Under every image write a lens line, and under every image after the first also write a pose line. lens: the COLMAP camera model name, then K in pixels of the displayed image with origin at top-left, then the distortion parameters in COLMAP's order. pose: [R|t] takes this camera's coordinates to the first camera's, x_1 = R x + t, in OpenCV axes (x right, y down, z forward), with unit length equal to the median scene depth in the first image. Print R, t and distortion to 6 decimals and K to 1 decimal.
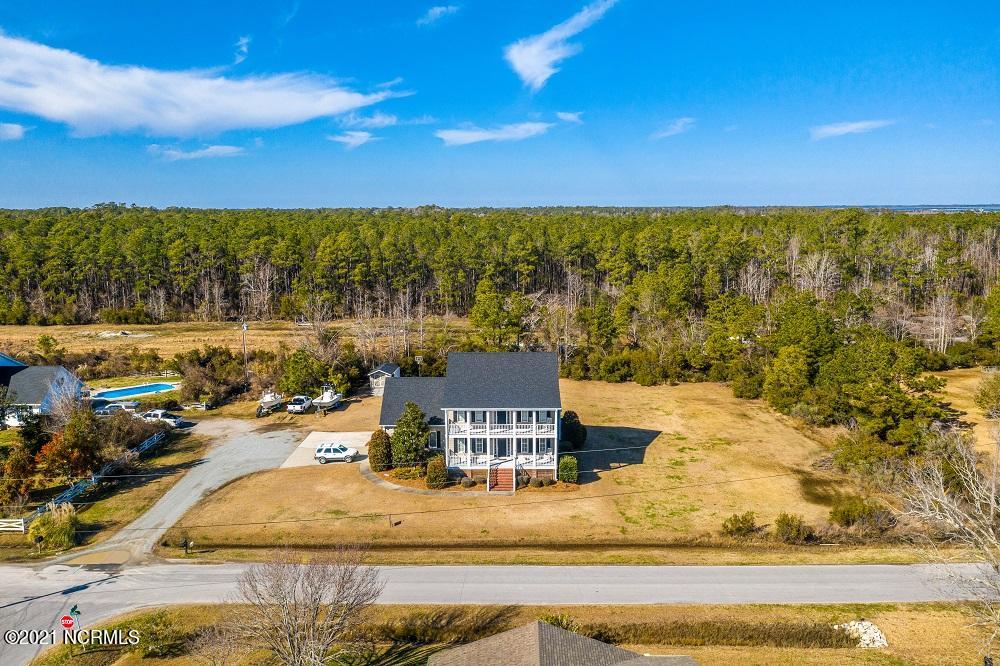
lens RADIAL K [[791.3, 0, 492.0], [0, 791.3, 326.9], [0, 0, 1]] dist [-0.005069, 0.006517]
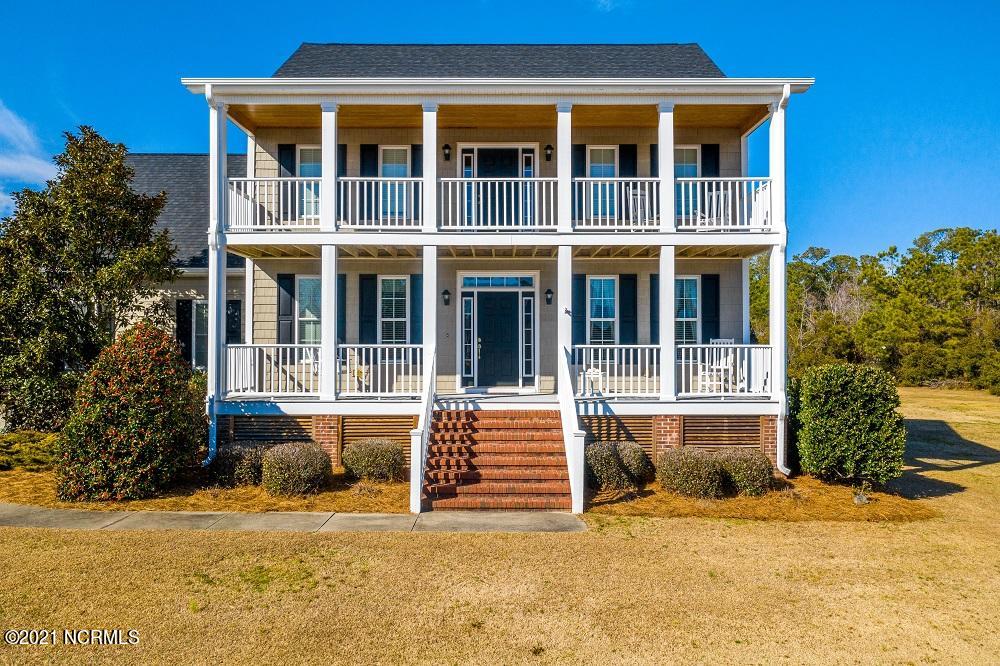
lens RADIAL K [[791.3, 0, 497.0], [0, 791.3, 334.4], [0, 0, 1]] dist [-0.005069, 0.006517]
pose [[0.999297, 0.008165, 0.036593, 0.004968], [-0.002431, 0.988053, -0.154098, 0.190638], [-0.037414, 0.153901, 0.987378, 0.811799]]
